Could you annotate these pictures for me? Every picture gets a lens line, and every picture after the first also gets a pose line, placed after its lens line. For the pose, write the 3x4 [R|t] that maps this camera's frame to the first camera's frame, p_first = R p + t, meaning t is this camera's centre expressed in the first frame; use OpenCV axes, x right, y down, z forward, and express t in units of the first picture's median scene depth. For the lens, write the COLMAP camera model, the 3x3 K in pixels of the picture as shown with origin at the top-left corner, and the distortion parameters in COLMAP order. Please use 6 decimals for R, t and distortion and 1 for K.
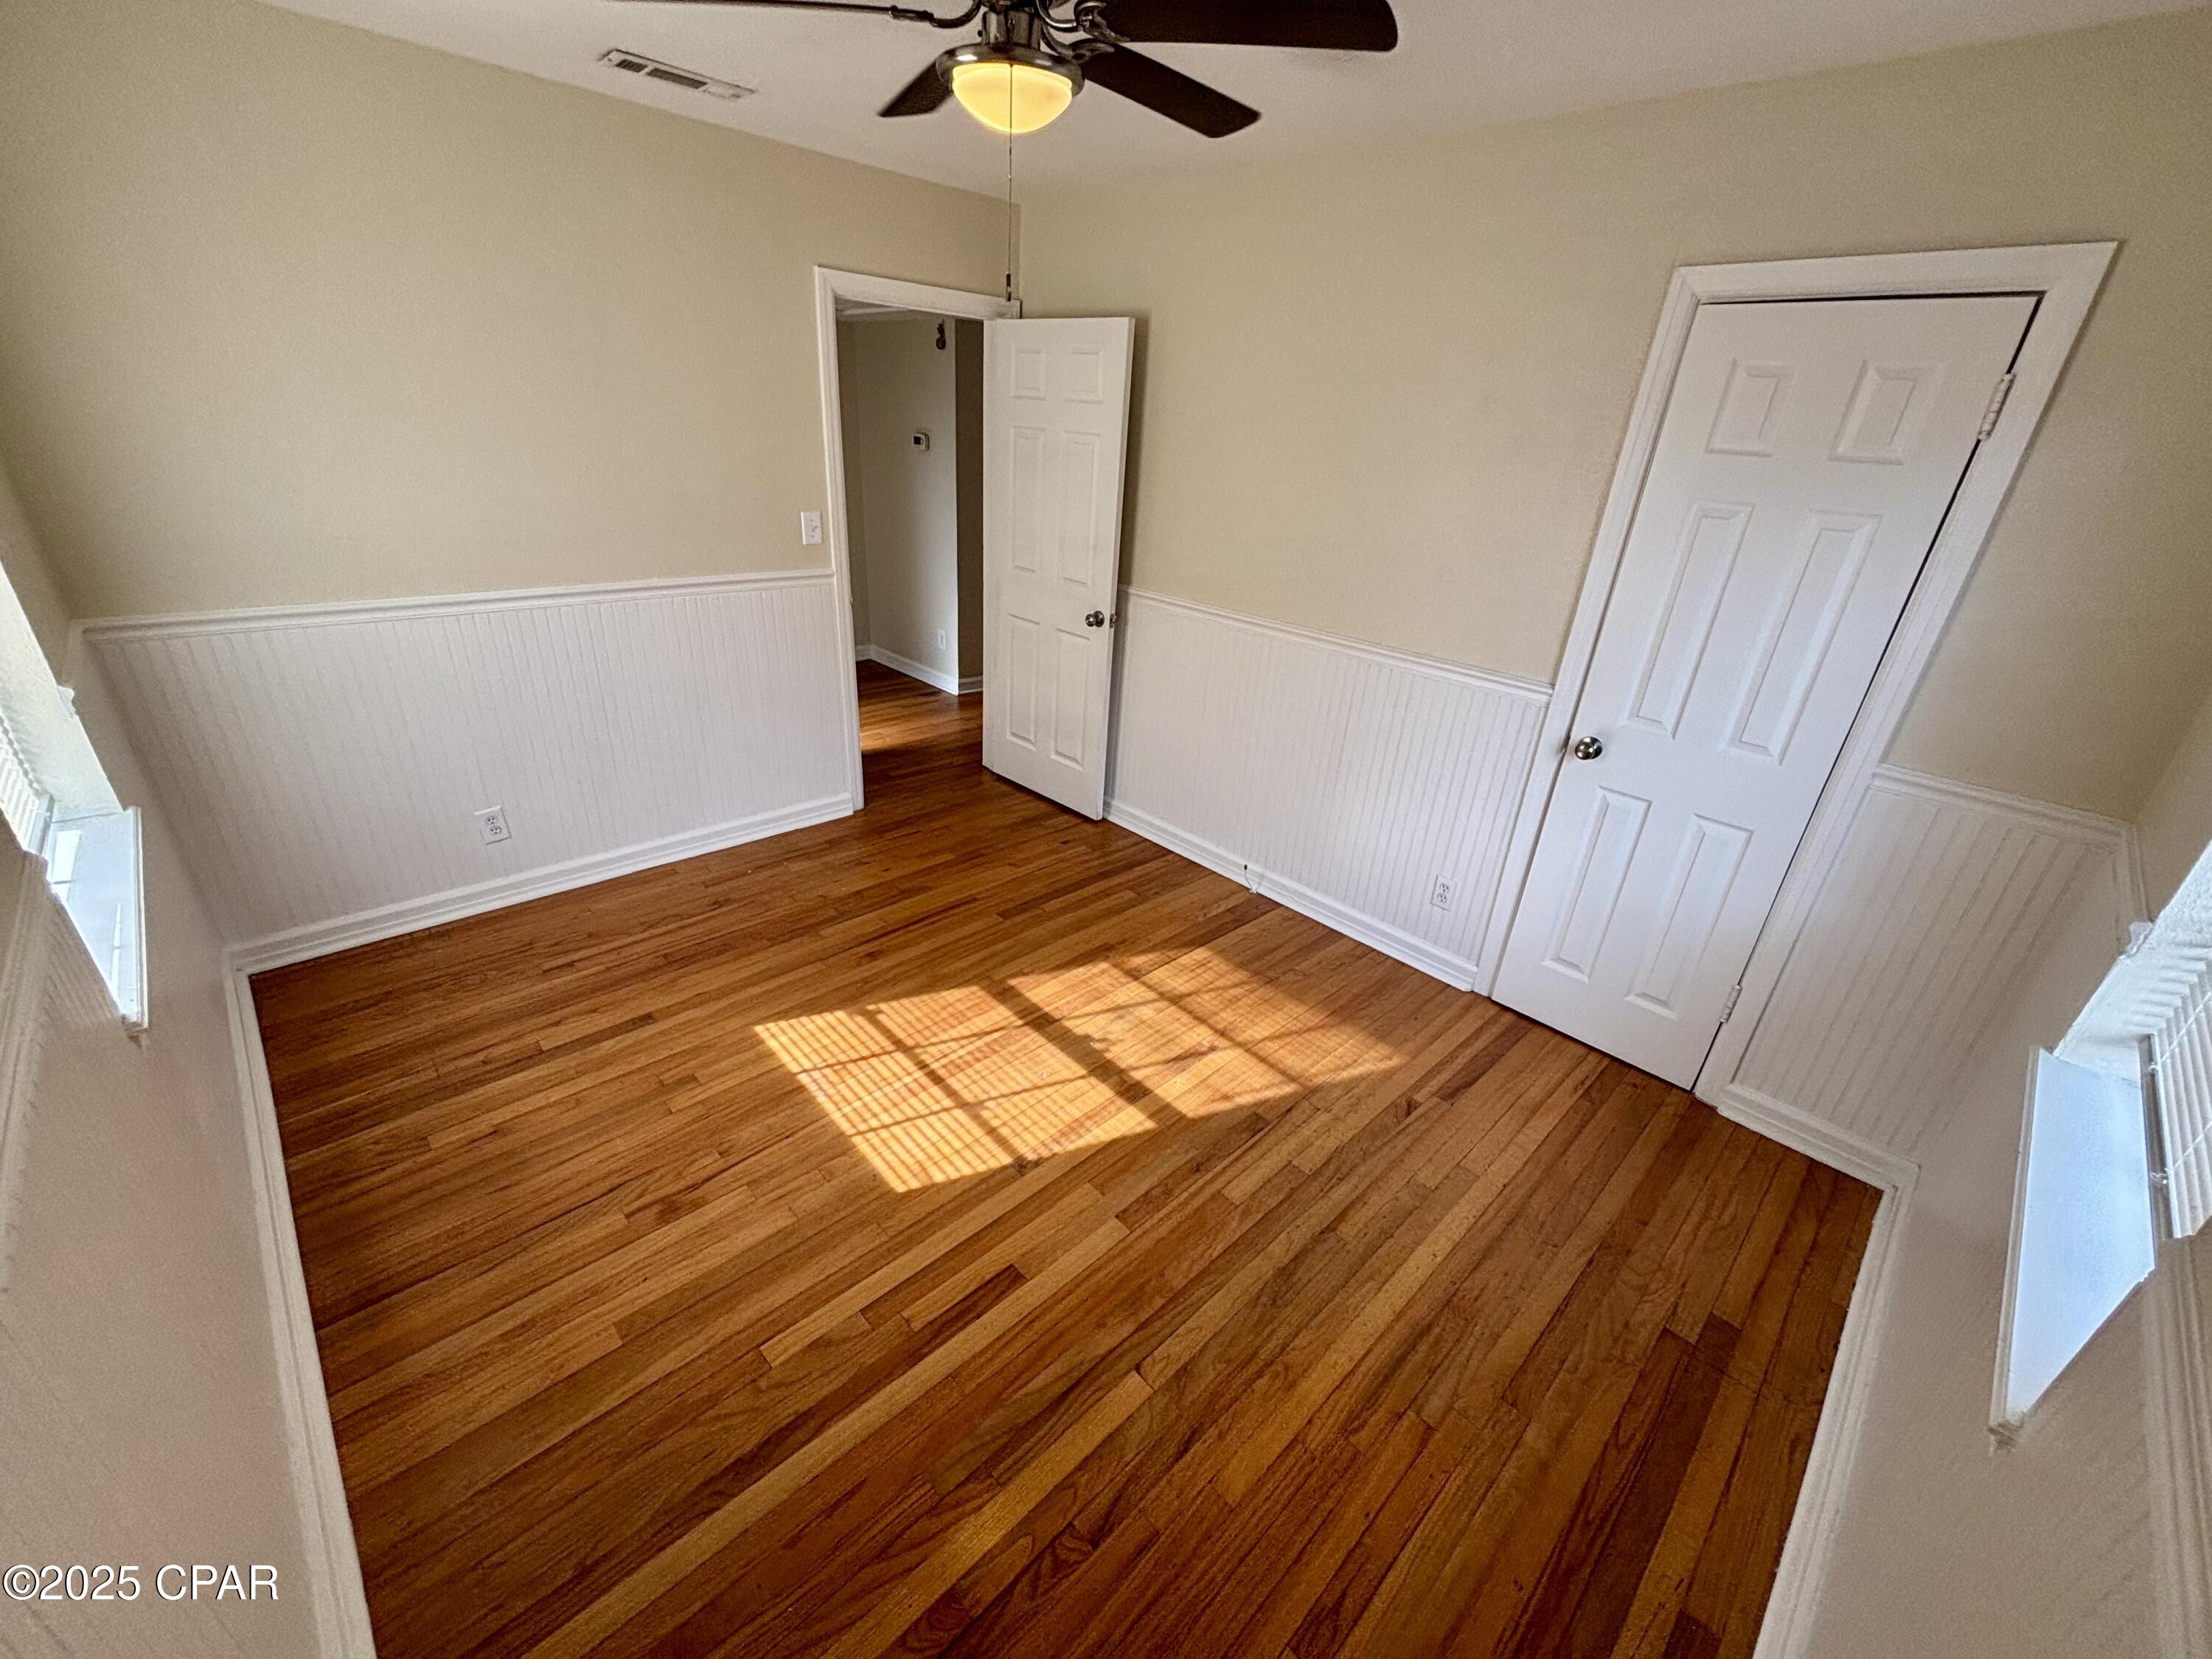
lens RADIAL K [[888.6, 0, 1109.3], [0, 888.6, 828.1], [0, 0, 1]] dist [-0.000697, 0.000184]
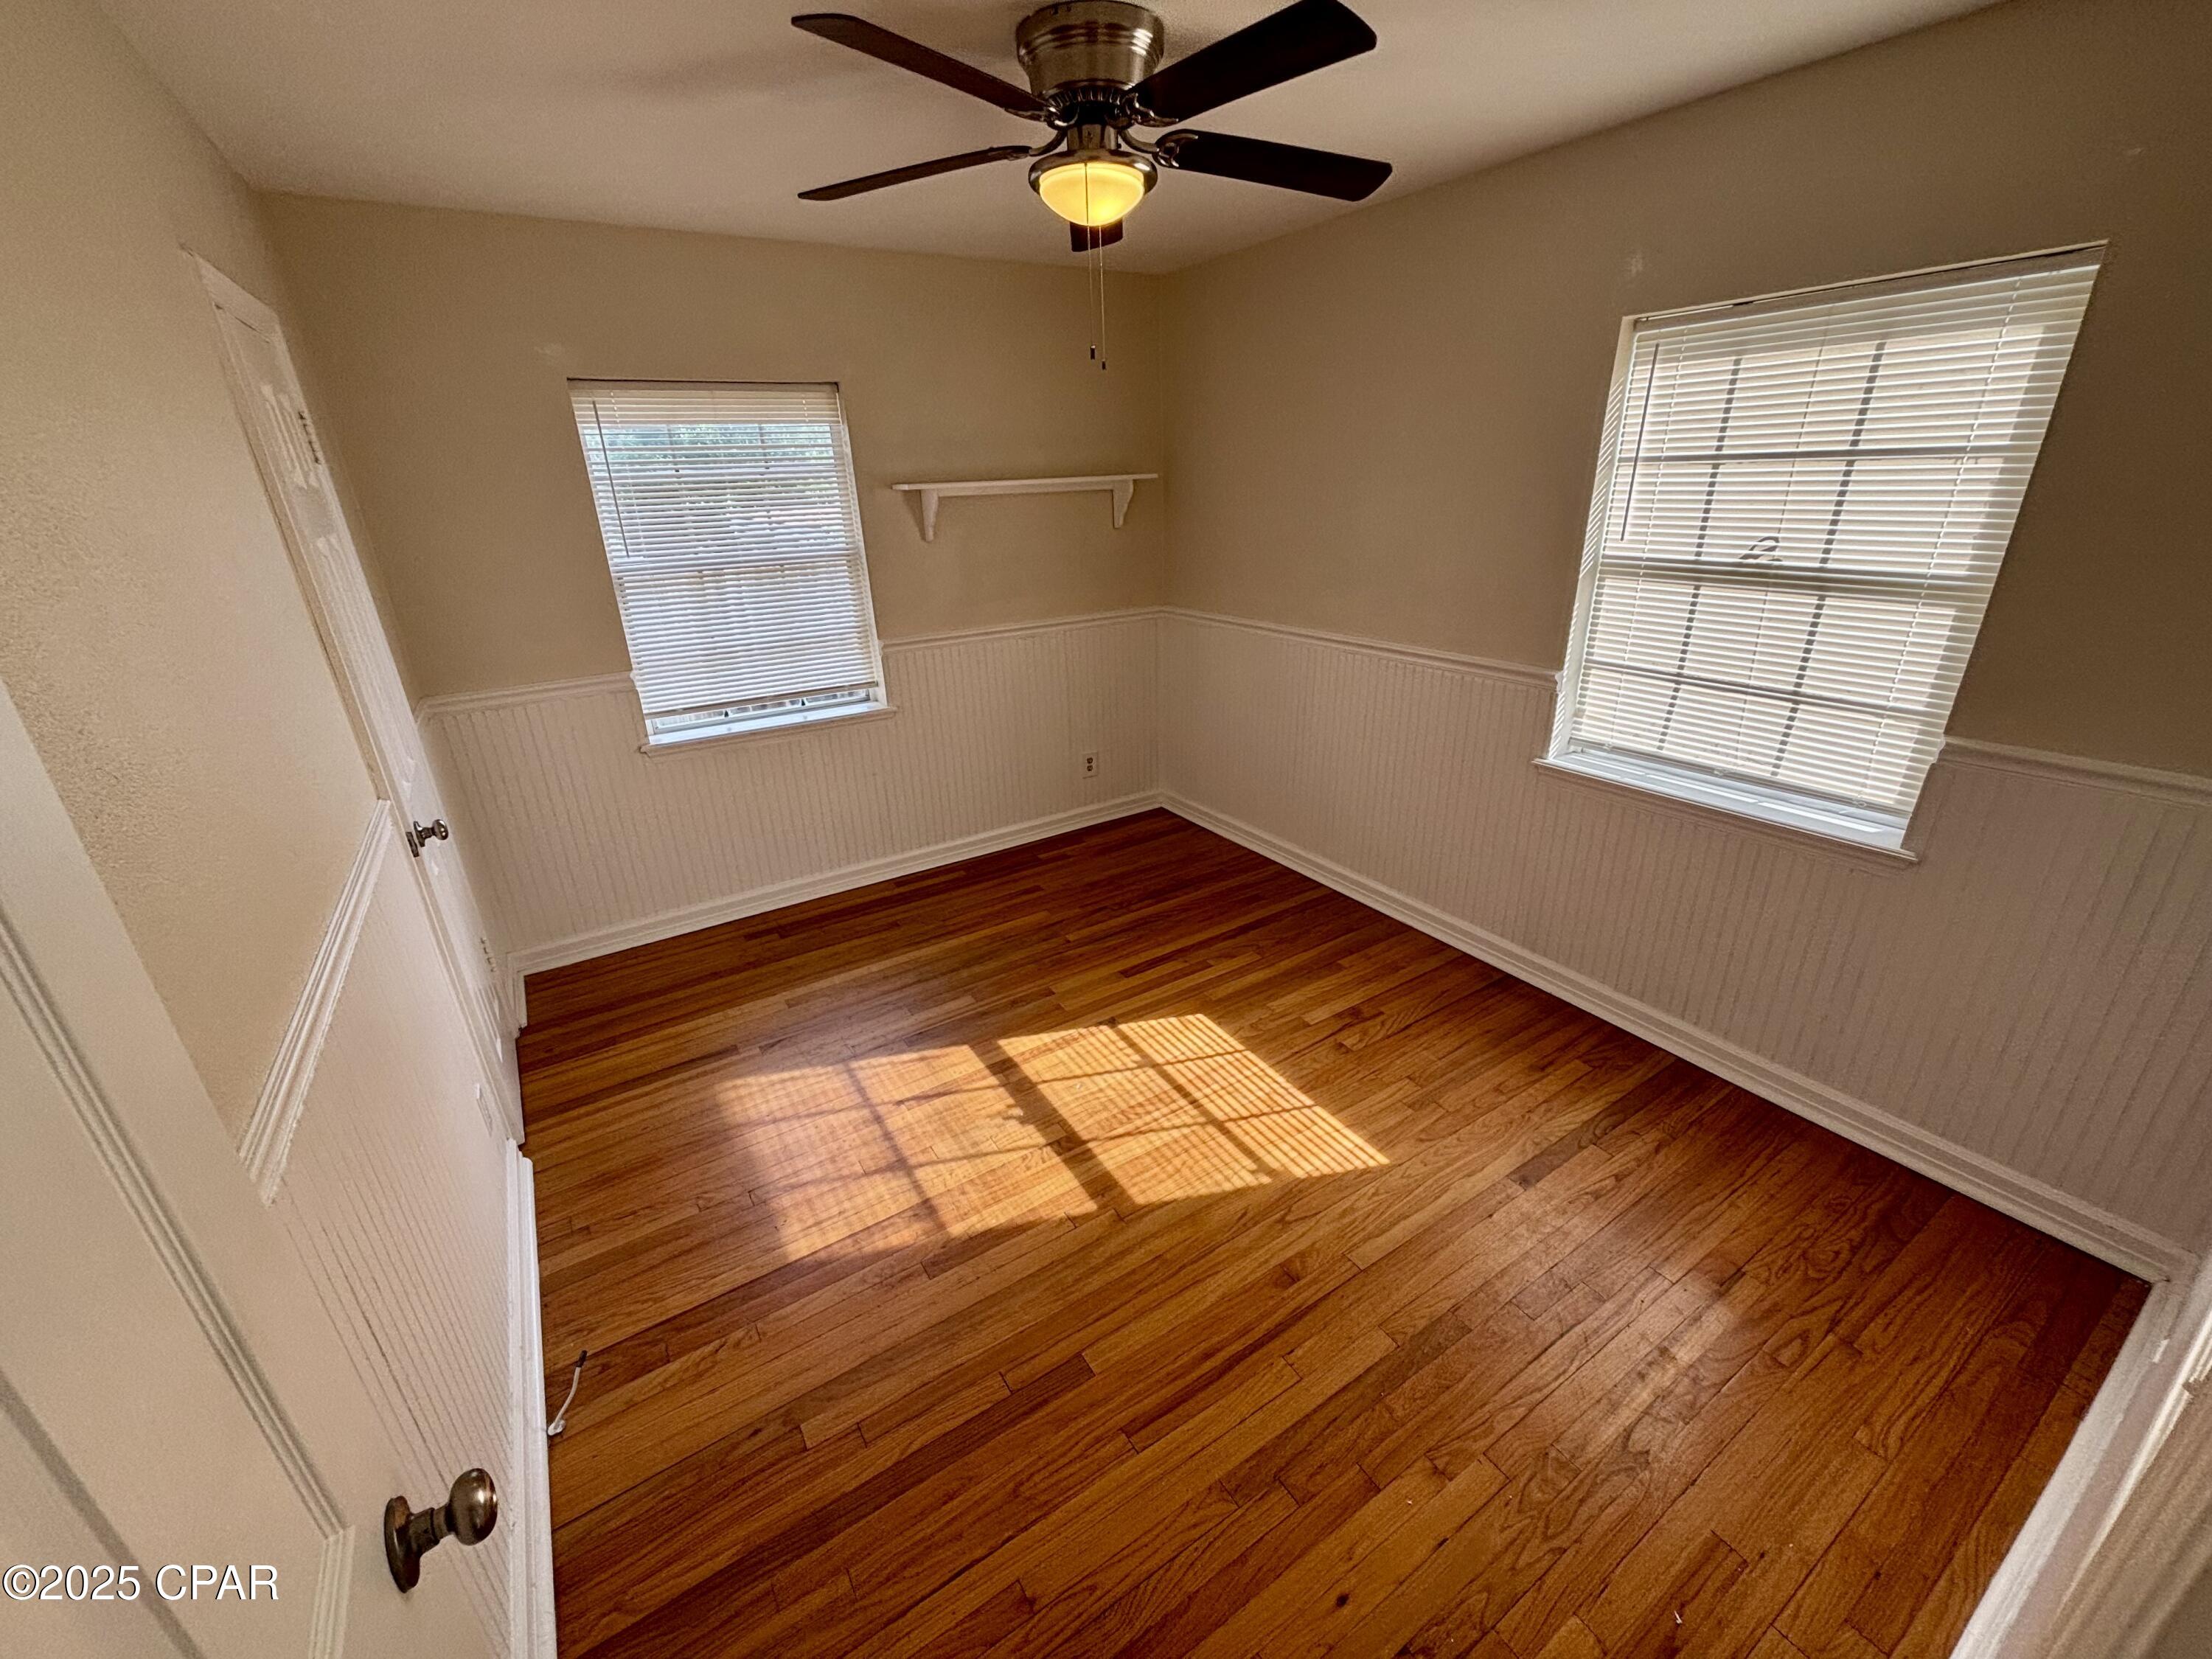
lens RADIAL K [[888.6, 0, 1109.3], [0, 888.6, 828.1], [0, 0, 1]] dist [-0.000697, 0.000184]
pose [[-0.979658, -0.105307, 0.170821, -0.252264], [0.053178, 0.684573, 0.727002, -0.681659], [-0.193498, 0.721298, -0.665048, 1.452502]]
